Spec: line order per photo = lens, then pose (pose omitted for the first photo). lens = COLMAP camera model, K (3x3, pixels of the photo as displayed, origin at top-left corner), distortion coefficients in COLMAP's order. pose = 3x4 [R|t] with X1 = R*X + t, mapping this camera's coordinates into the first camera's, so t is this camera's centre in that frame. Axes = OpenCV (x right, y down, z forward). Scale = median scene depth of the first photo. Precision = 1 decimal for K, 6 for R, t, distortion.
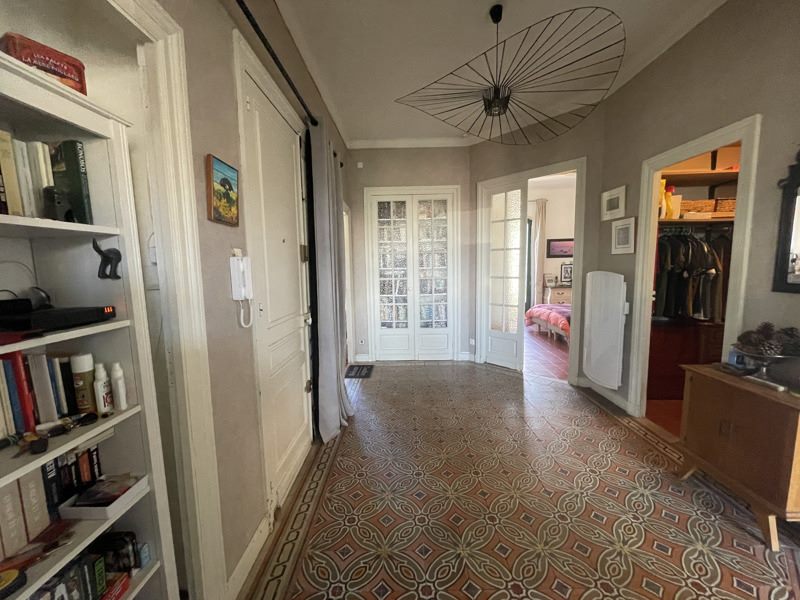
lens RADIAL K [[320.2, 0, 396.6], [0, 320.2, 300.5], [0, 0, 1]] dist [-0.000481, 0.000014]
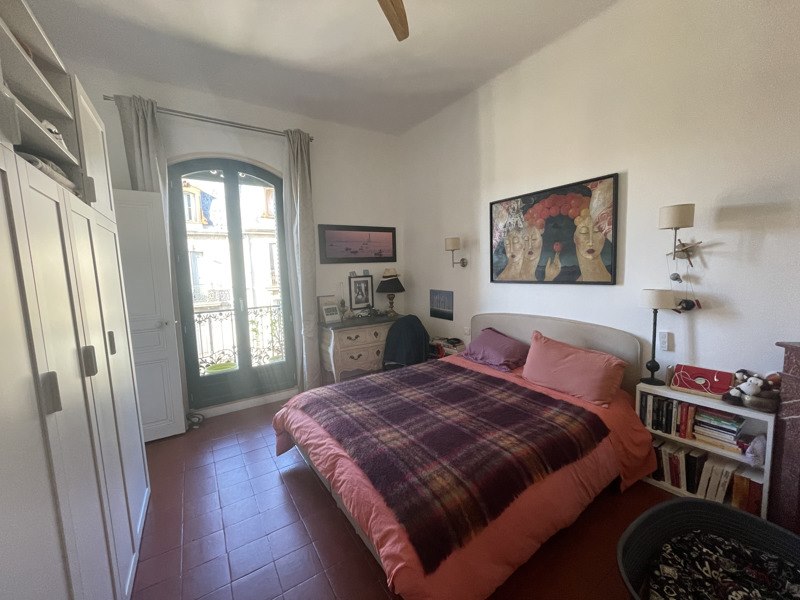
lens RADIAL K [[320.2, 0, 396.4], [0, 320.2, 299.0], [0, 0, 1]] dist [-0.000481, 0.000014]
pose [[0.807154, -0.062009, 0.587075, 0.658928], [0.066762, 0.997676, 0.013590, -0.189113], [-0.586554, 0.028225, 0.809418, 1.312709]]
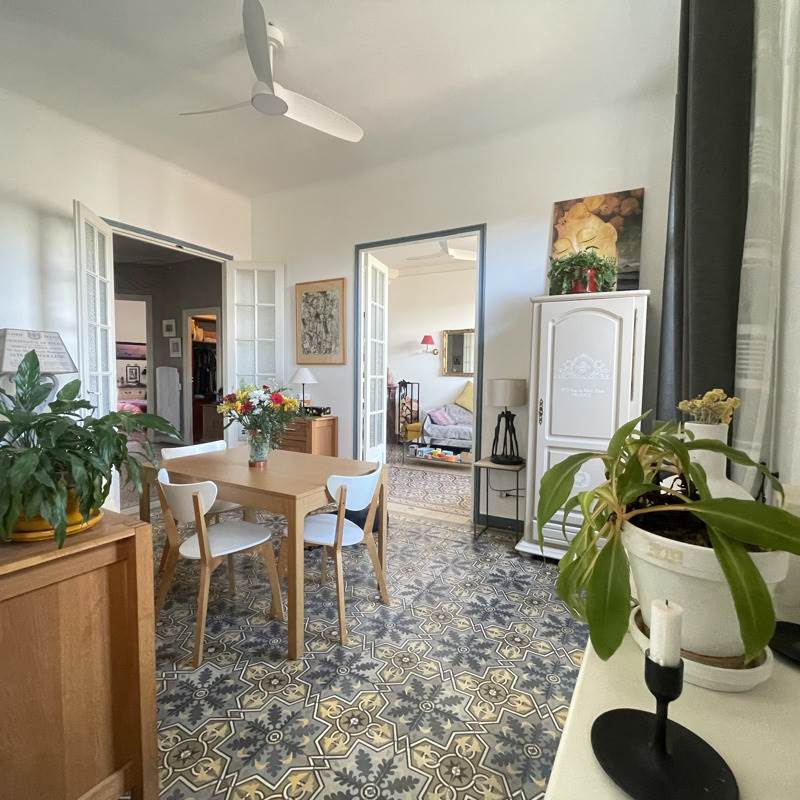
lens RADIAL K [[425.6, 0, 399.3], [0, 425.6, 398.6], [0, 0, 1]] dist [-0.001349, -0.000008]
pose [[0.470556, -0.021391, 0.882111, -0.752082], [0.070753, 0.997402, -0.013556, 0.191917], [-0.879529, 0.068790, 0.470847, -1.115906]]
